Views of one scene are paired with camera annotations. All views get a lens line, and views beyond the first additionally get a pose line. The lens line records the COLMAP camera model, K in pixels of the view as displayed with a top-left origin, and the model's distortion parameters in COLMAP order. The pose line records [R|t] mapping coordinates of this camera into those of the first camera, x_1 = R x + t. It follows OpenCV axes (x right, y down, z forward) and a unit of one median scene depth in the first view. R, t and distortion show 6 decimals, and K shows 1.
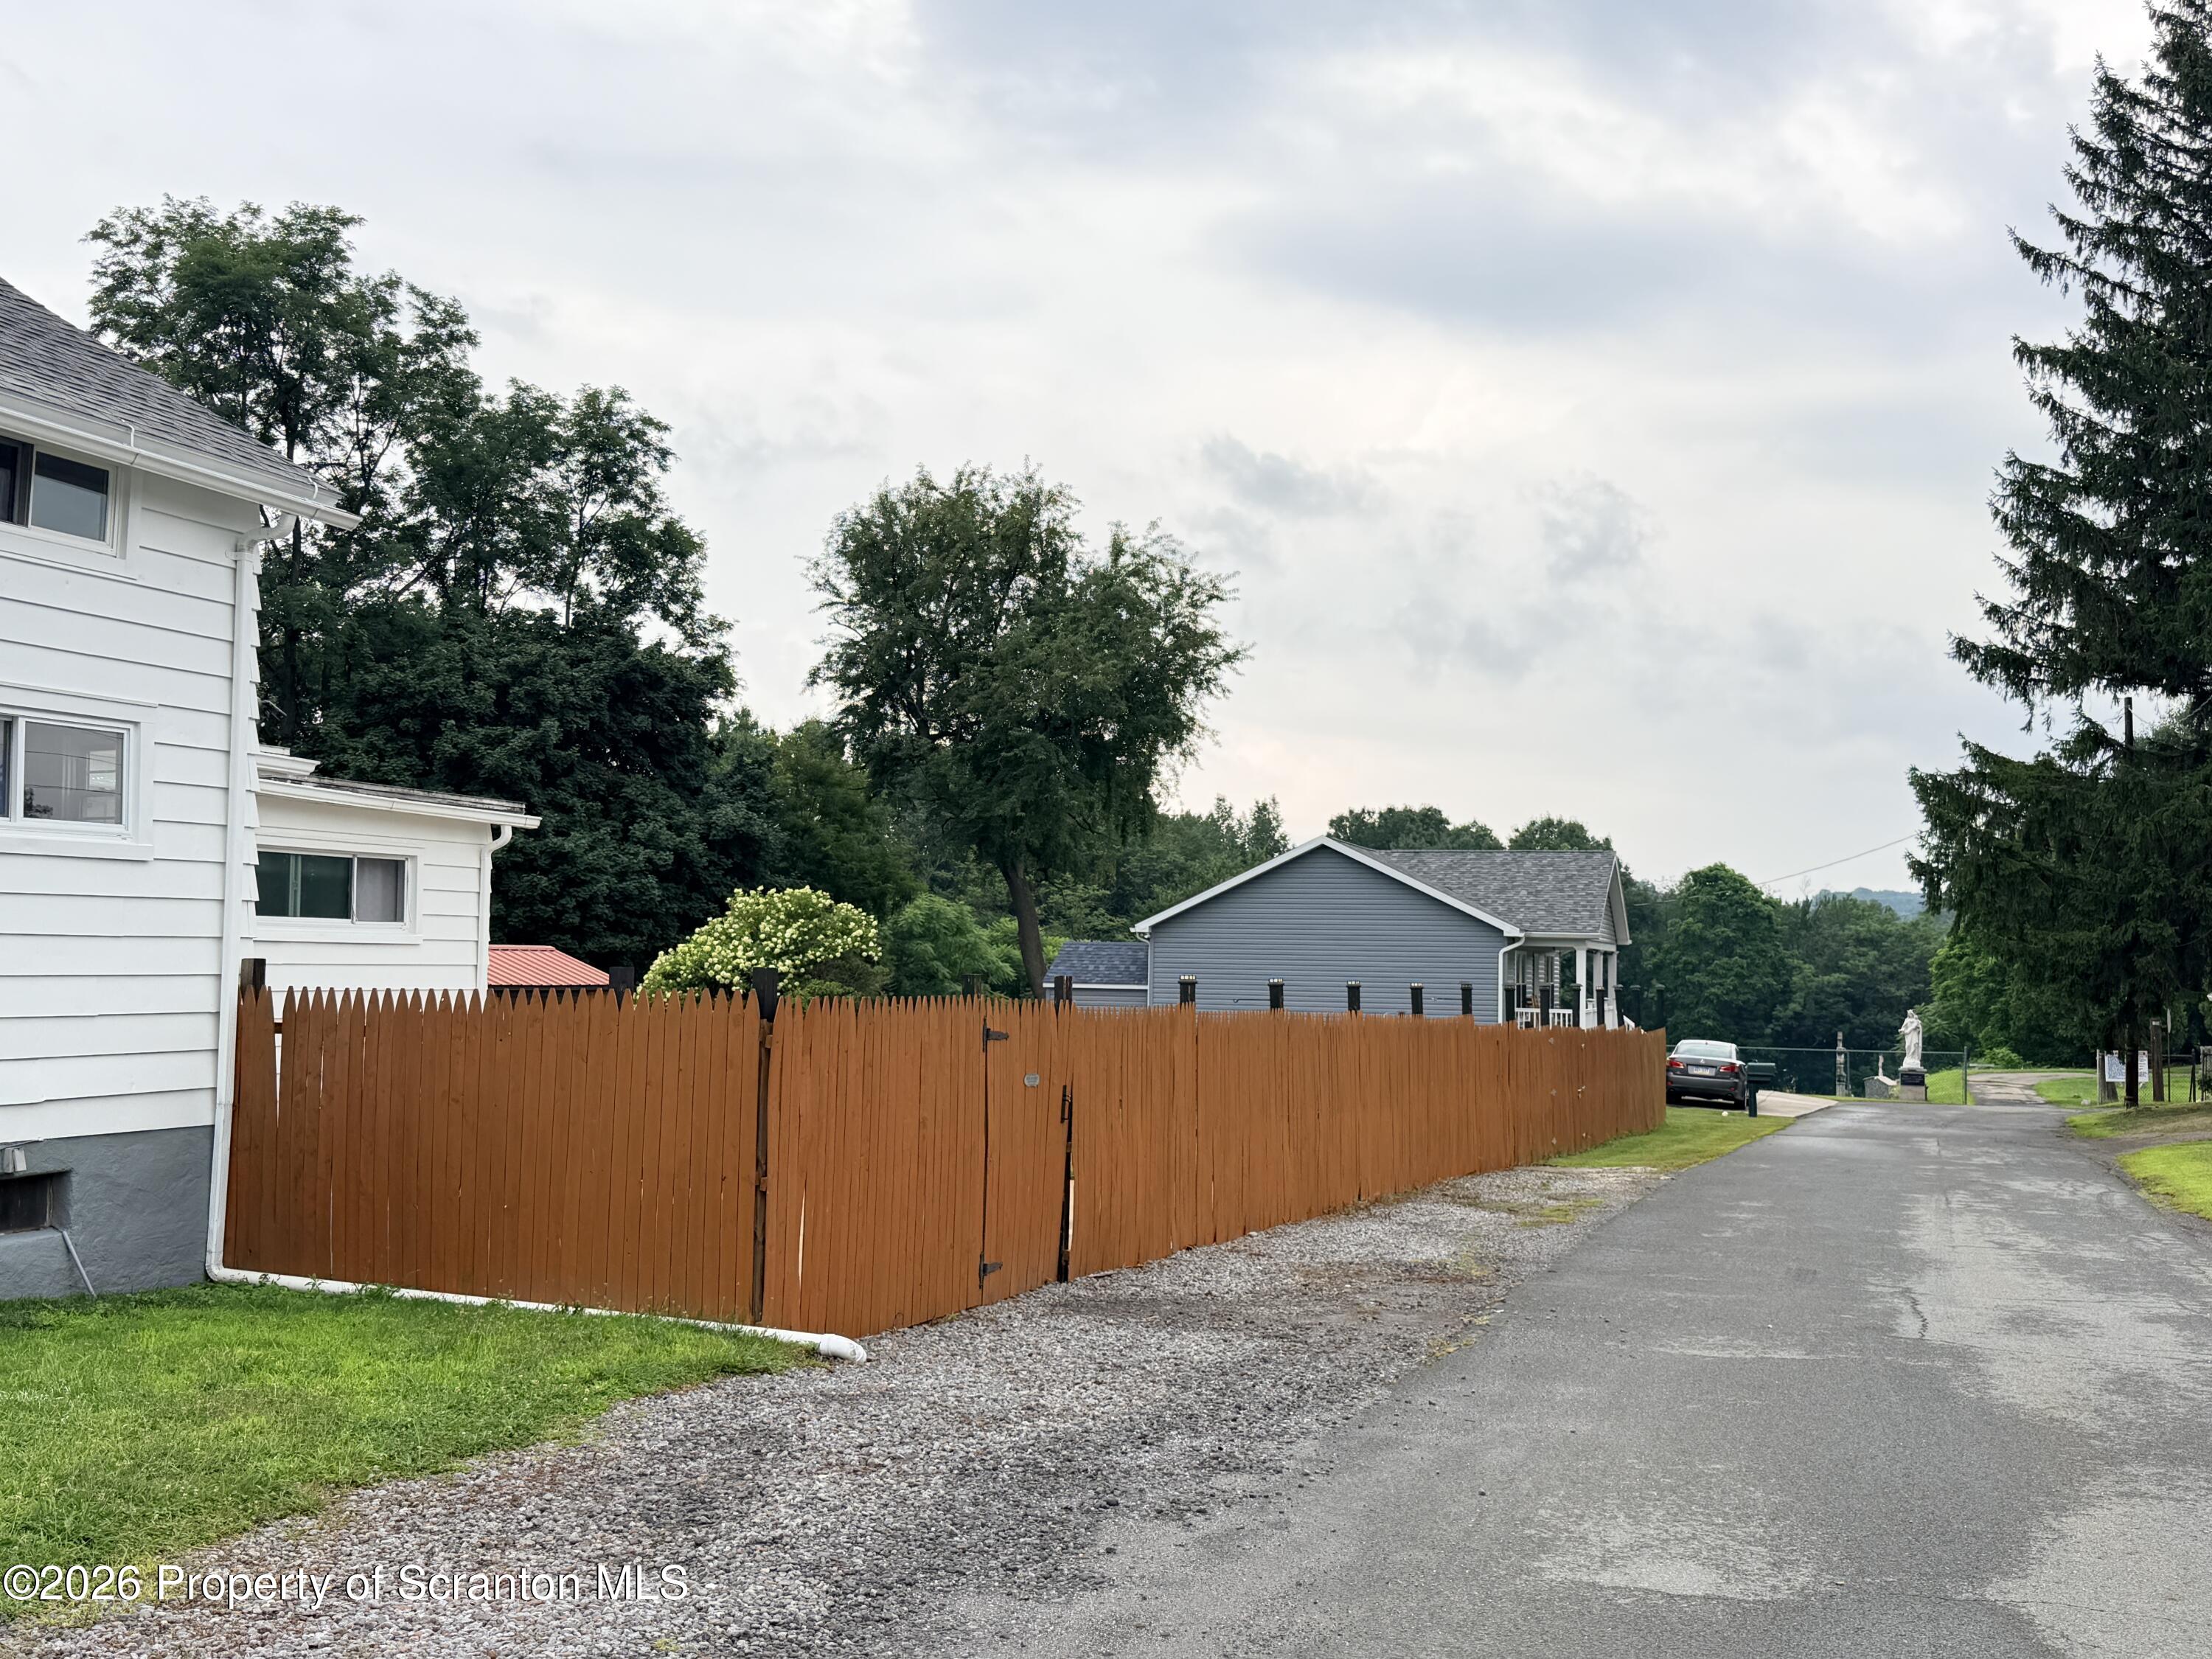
lens RADIAL K [[2138.7, 0, 1055.3], [0, 2138.7, 829.7], [0, 0, 1]] dist [0.348379, -0.922851]
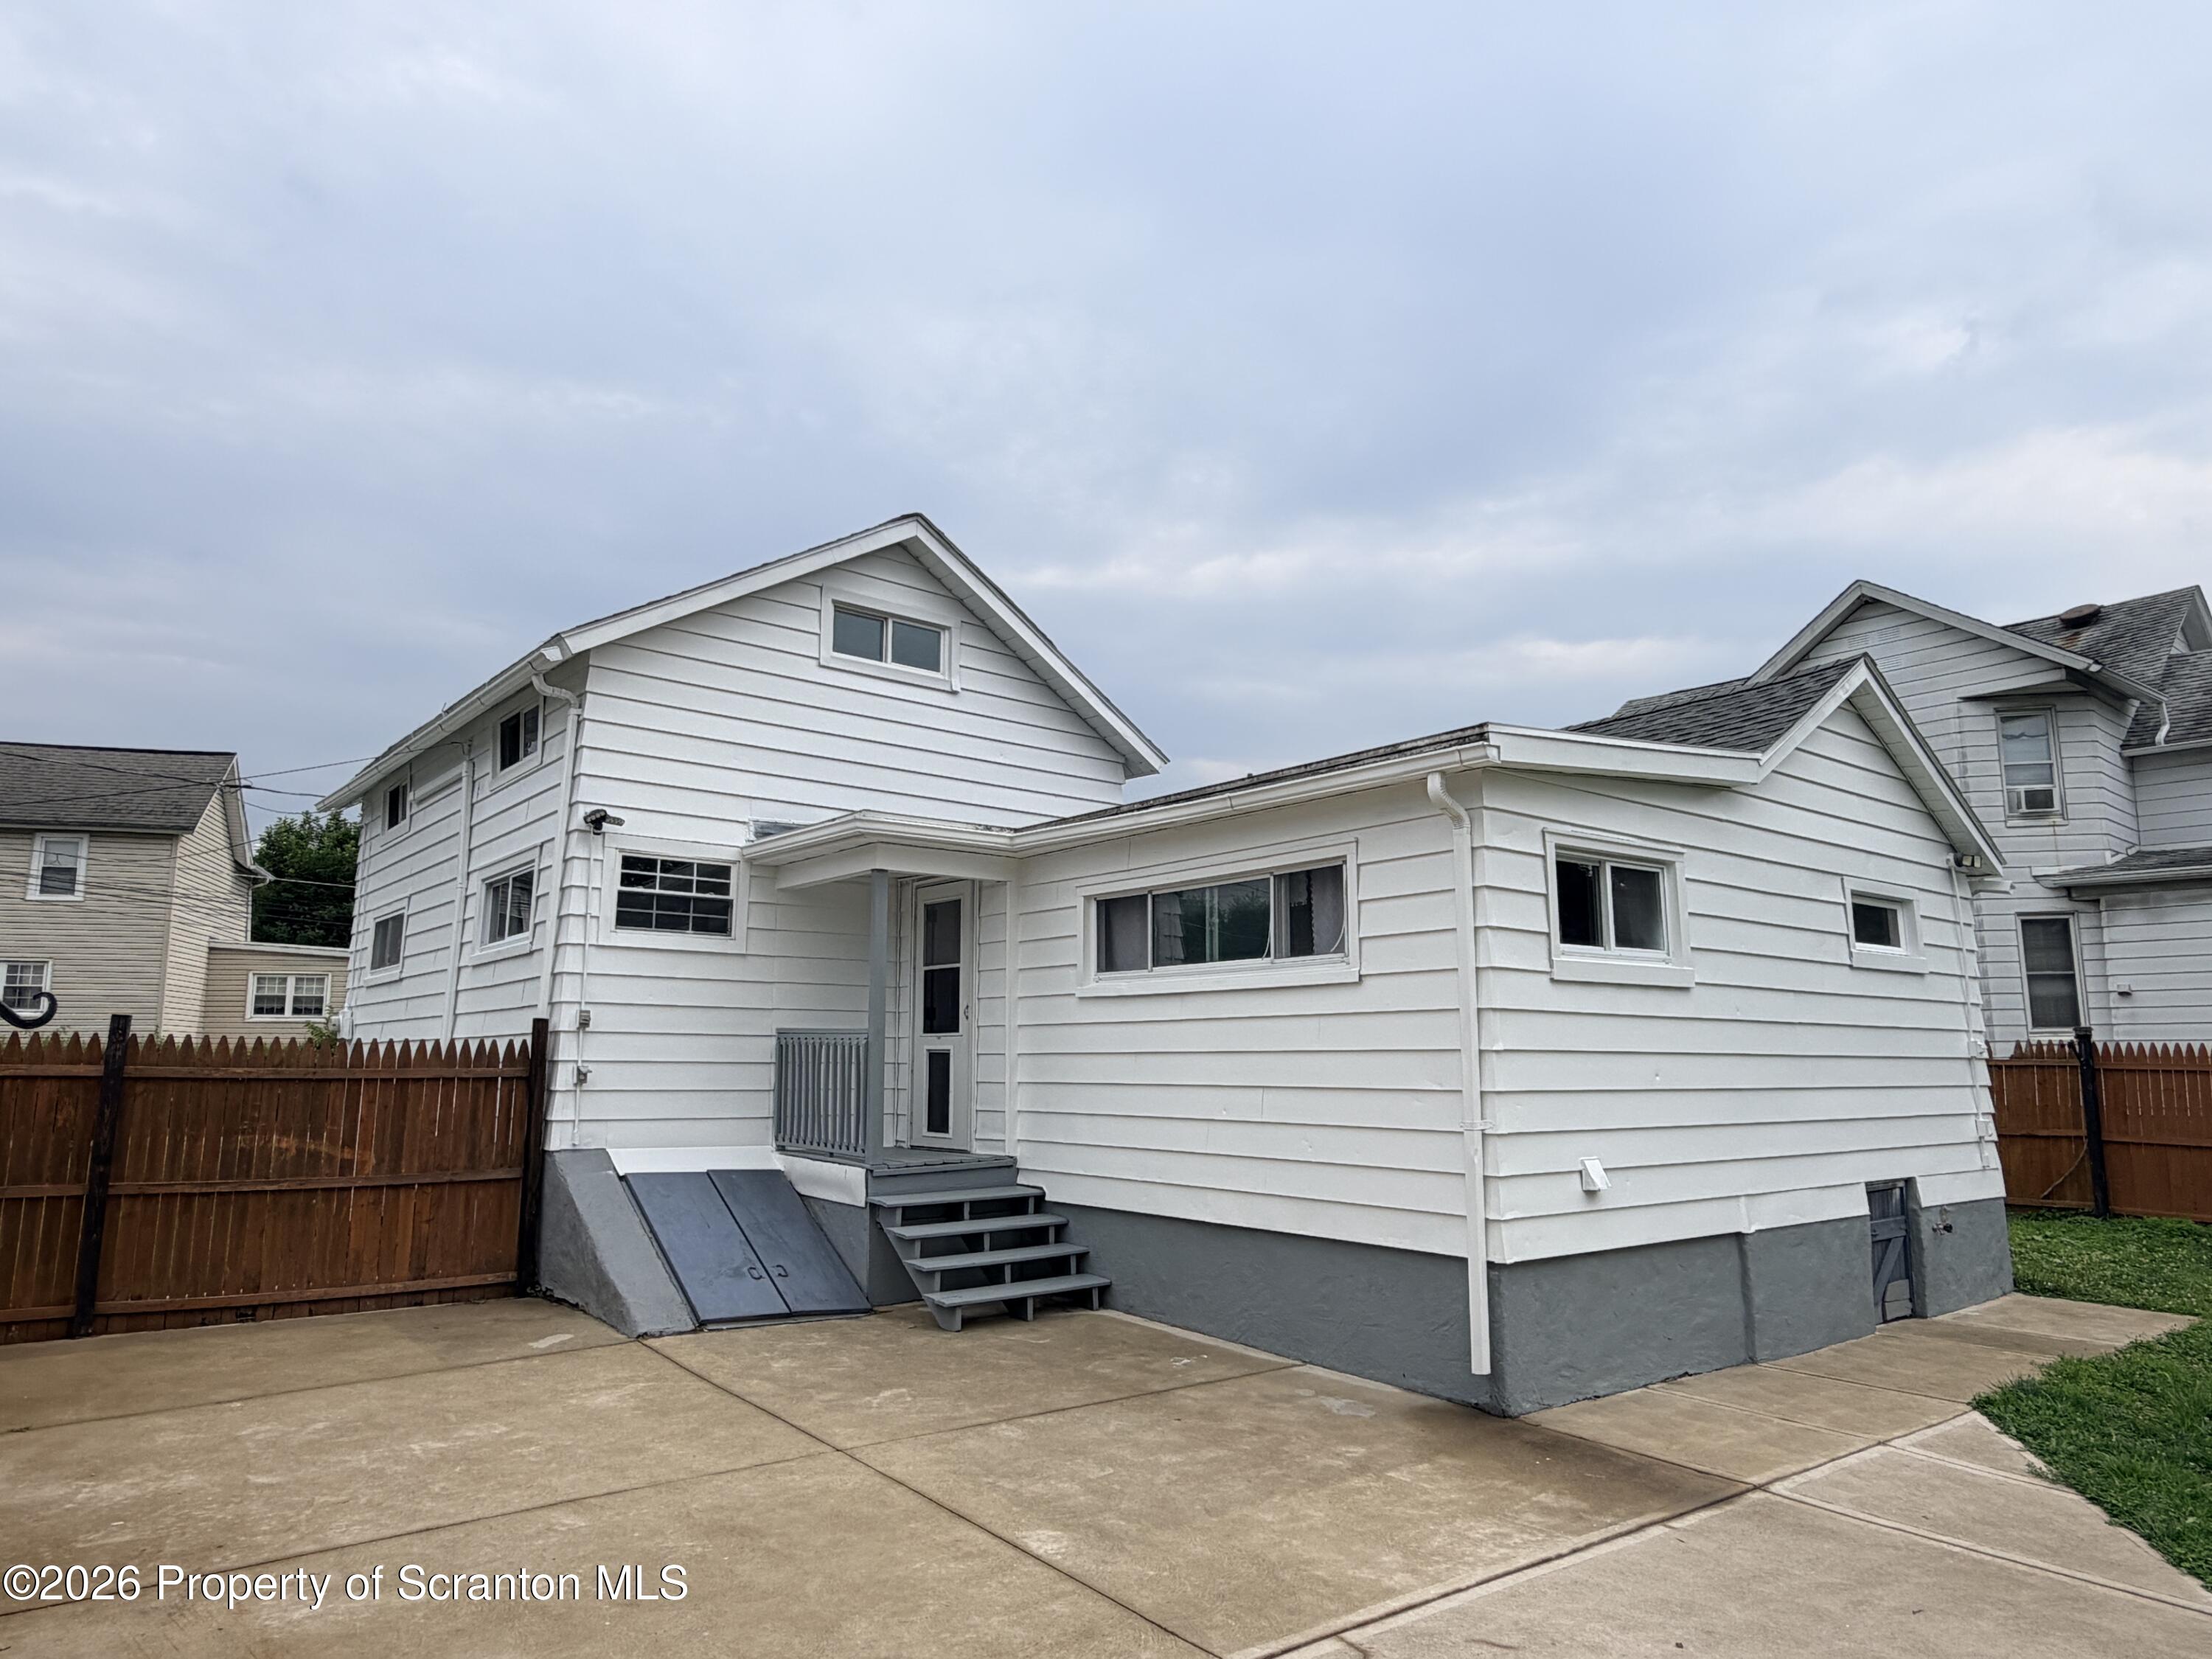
lens RADIAL K [[1401.7, 0, 1106.0], [0, 1401.7, 829.5], [0, 0, 1]] dist [-0.002136, -0.001106]
pose [[-0.492098, -0.158620, -0.855967, 0.031405], [0.048003, 0.976820, -0.208612, 0.025194], [0.869215, -0.143747, -0.473077, 0.308913]]
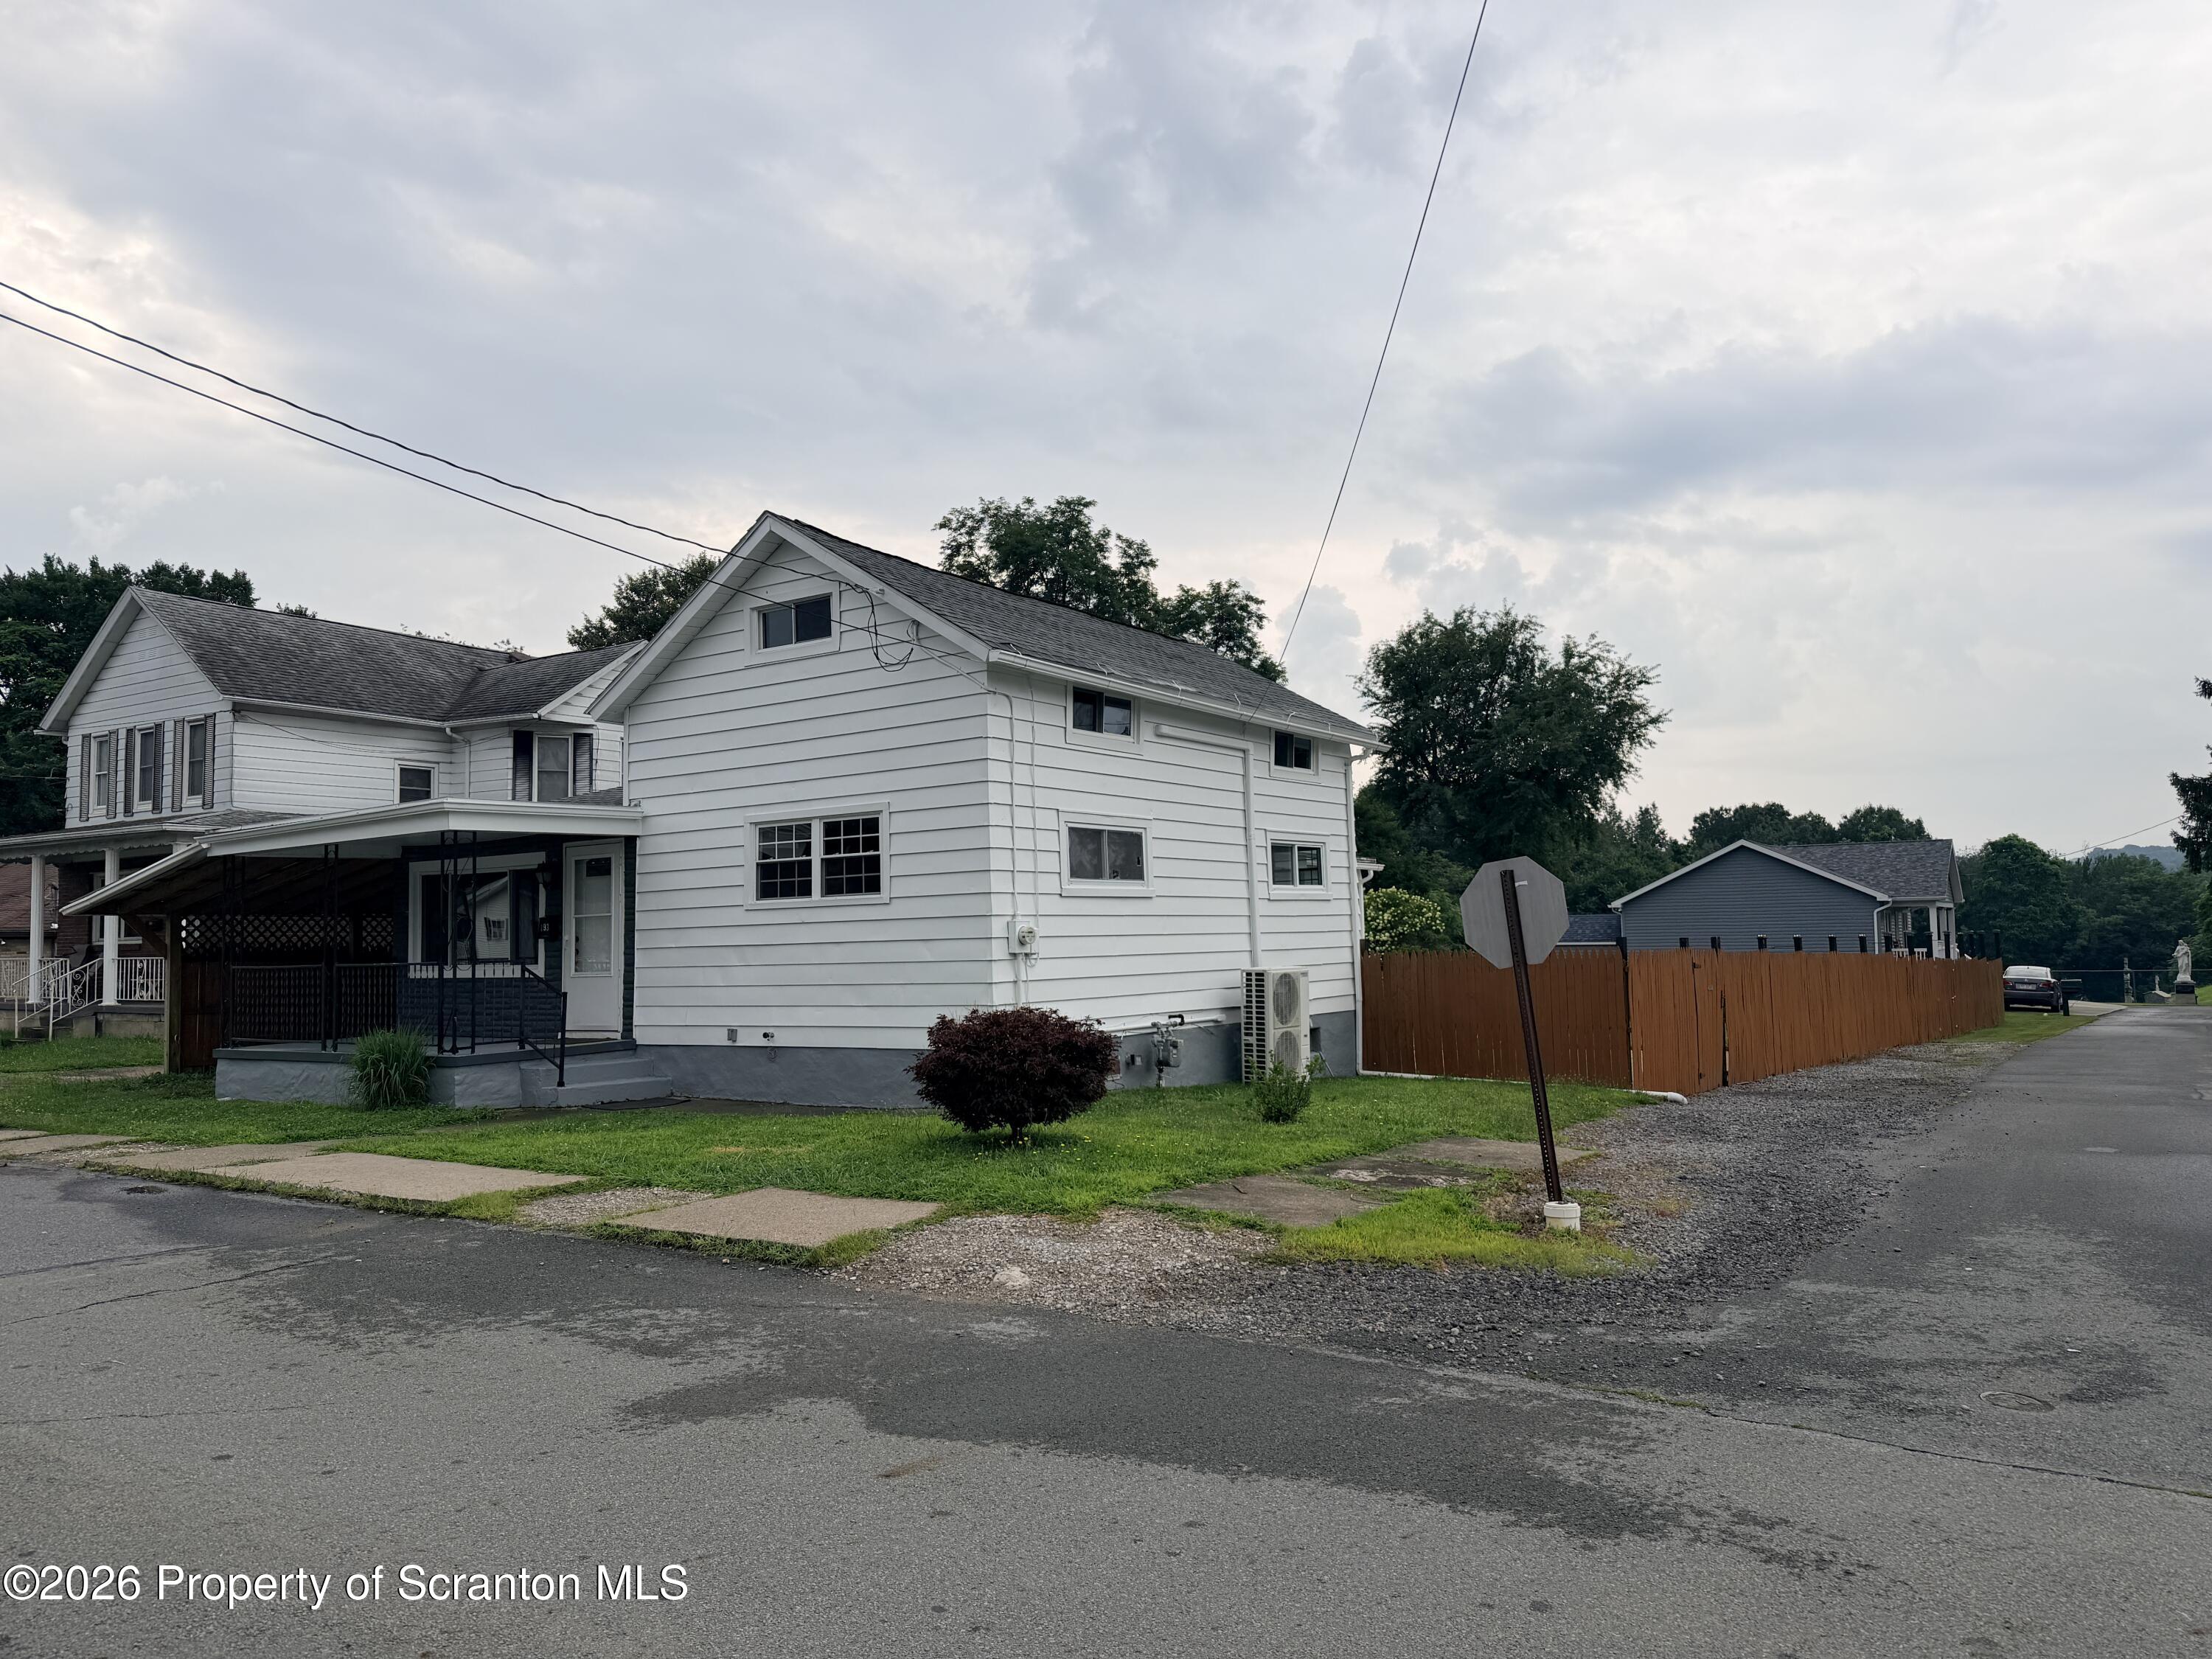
lens RADIAL K [[1518.0, 0, 1106.0], [0, 1518.0, 829.5], [0, 0, 1]] dist [0.113096, -0.124802]
pose [[0.972270, -0.051501, -0.228120, -0.048636], [0.049765, 0.998672, -0.013360, -0.009450], [0.228505, 0.001637, 0.973541, -0.122722]]
